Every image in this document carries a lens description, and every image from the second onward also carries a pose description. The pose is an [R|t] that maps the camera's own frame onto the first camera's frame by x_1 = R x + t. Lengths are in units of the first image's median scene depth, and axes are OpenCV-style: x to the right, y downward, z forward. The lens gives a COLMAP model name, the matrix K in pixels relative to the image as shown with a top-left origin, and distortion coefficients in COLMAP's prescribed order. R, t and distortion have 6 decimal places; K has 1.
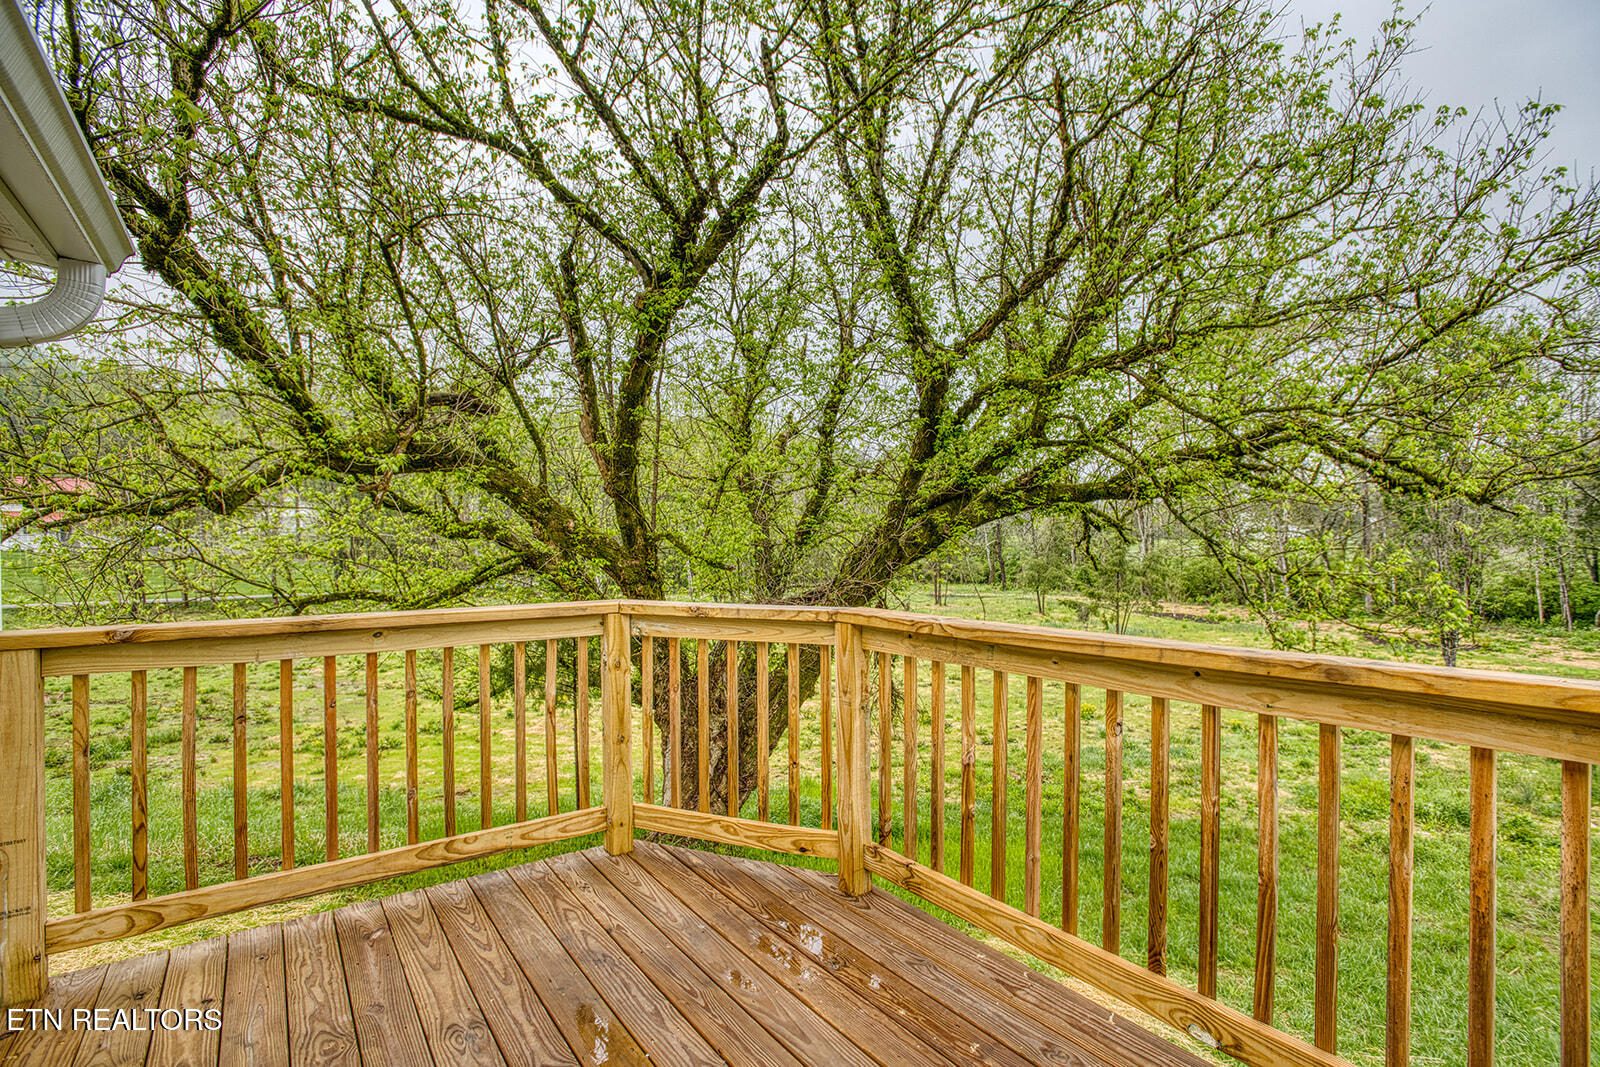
lens RADIAL K [[778.5, 0, 819.8], [0, 778.5, 538.3], [0, 0, 1]] dist [-0.063047, 0.026324]
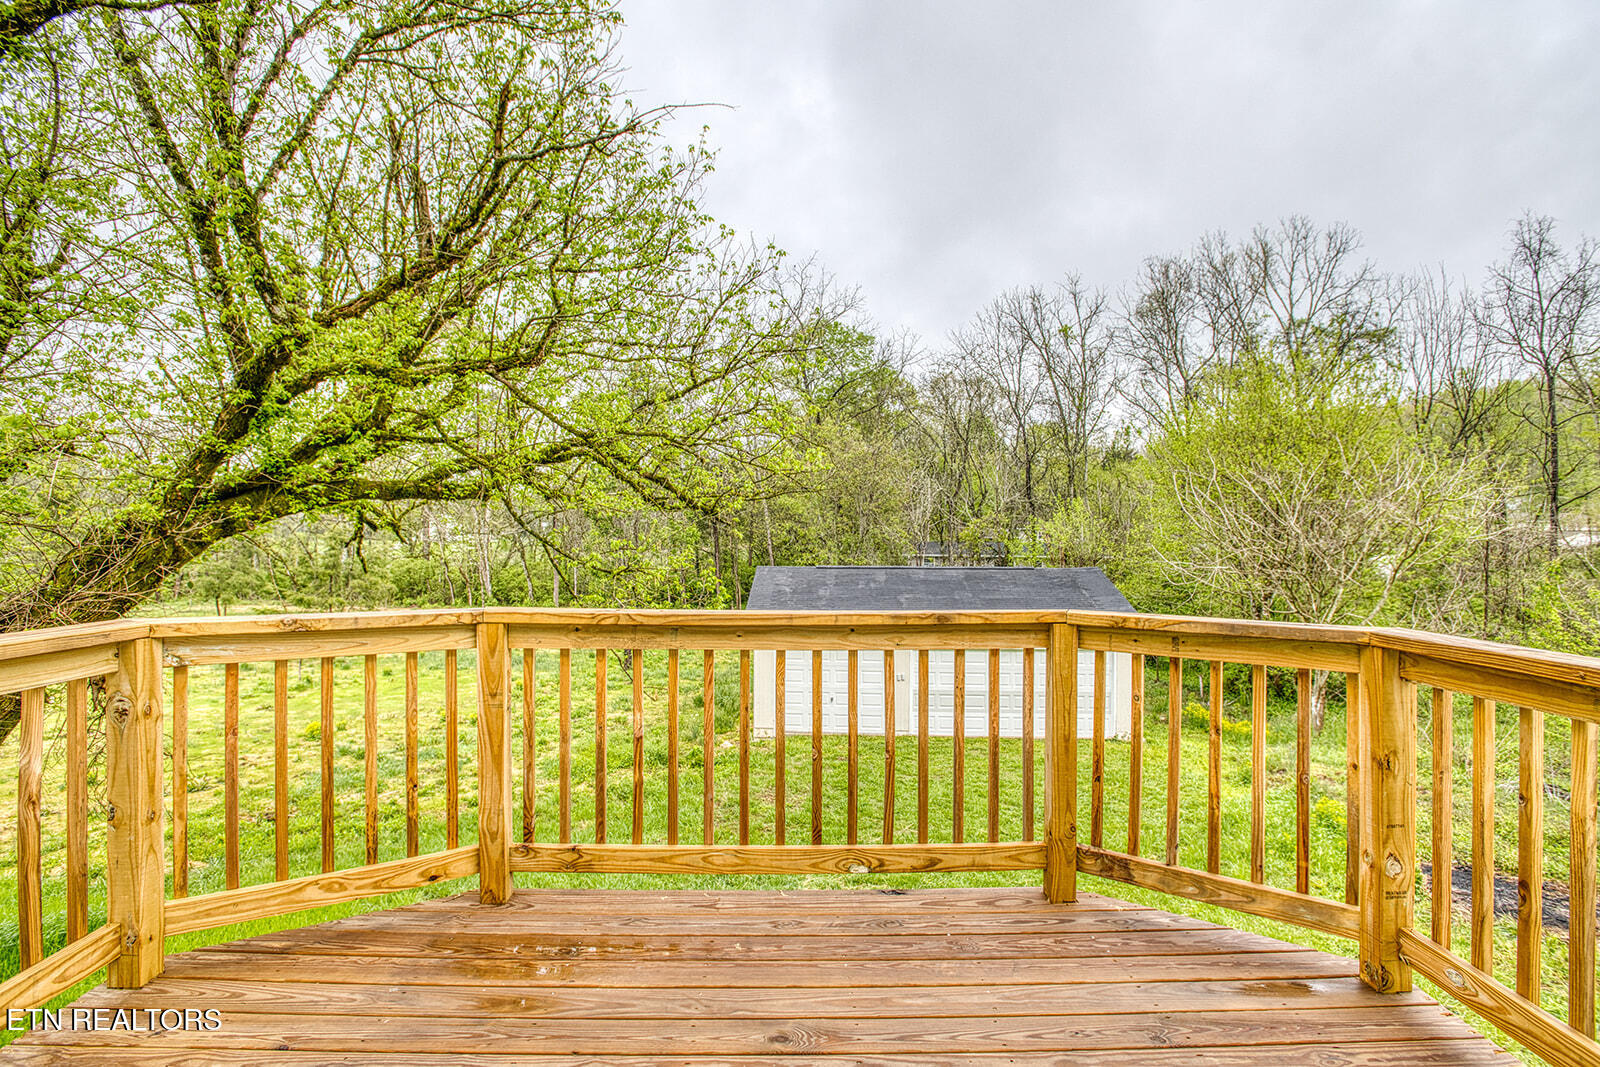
lens RADIAL K [[778.5, 0, 819.8], [0, 778.5, 538.3], [0, 0, 1]] dist [-0.063047, 0.026324]
pose [[0.578395, 0.010529, 0.815689, -0.146843], [-0.009115, 0.999938, -0.006444, 0.001609], [-0.815706, -0.003708, 0.578455, 0.033269]]
